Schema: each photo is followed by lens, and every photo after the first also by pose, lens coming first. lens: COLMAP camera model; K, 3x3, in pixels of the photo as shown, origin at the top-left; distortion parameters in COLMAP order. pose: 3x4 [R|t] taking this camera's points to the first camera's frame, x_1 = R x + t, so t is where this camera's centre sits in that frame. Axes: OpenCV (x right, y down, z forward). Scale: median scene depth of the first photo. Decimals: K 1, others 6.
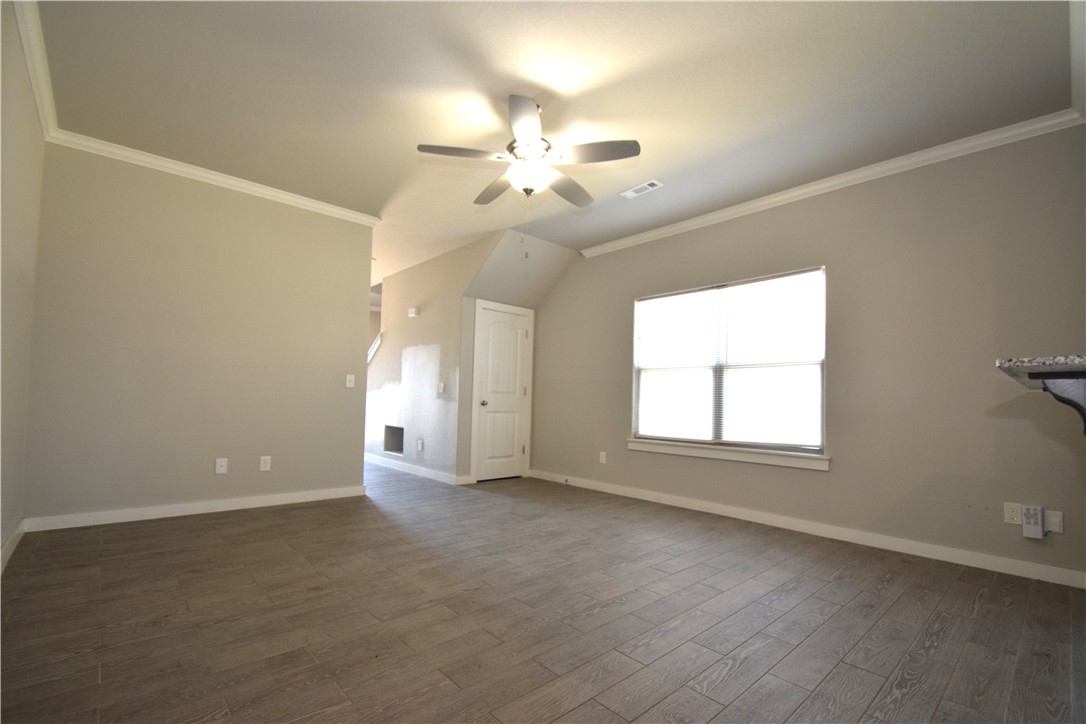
lens RADIAL K [[477.4, 0, 545.2], [0, 477.4, 384.3], [0, 0, 1]] dist [0.012681, -0.017599]
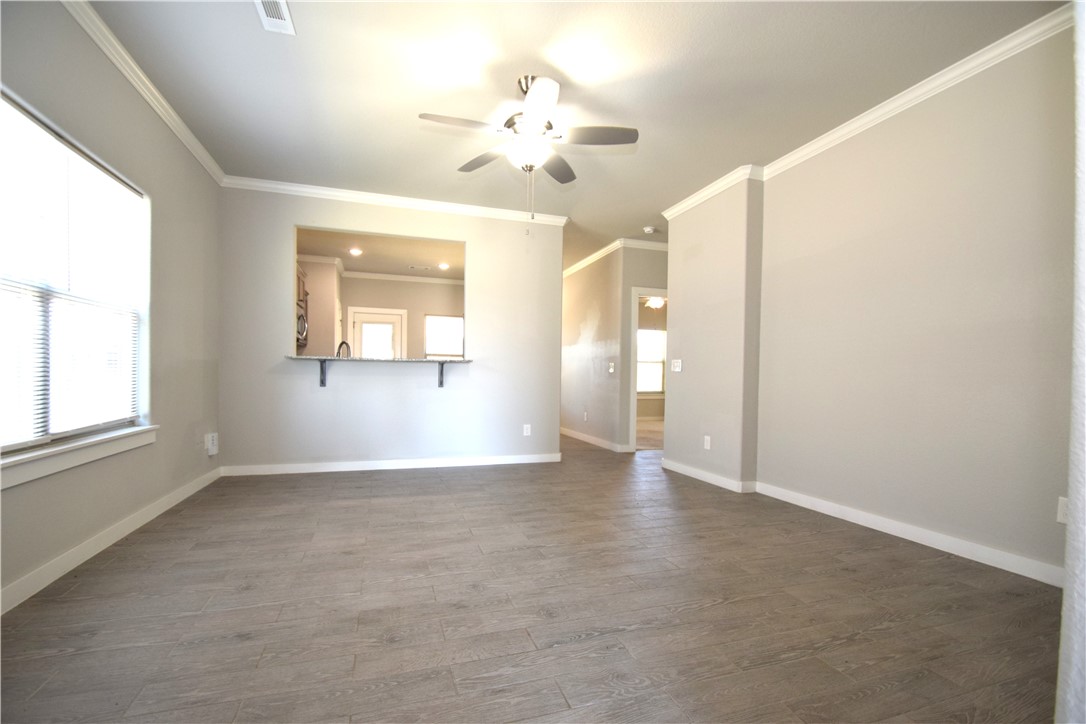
lens RADIAL K [[477.4, 0, 545.2], [0, 477.4, 384.3], [0, 0, 1]] dist [0.012681, -0.017599]
pose [[-0.910828, -0.046686, 0.410138, -0.474159], [-0.052062, 0.998642, -0.001943, 0.051481], [-0.409490, -0.023122, -0.912021, 1.788023]]
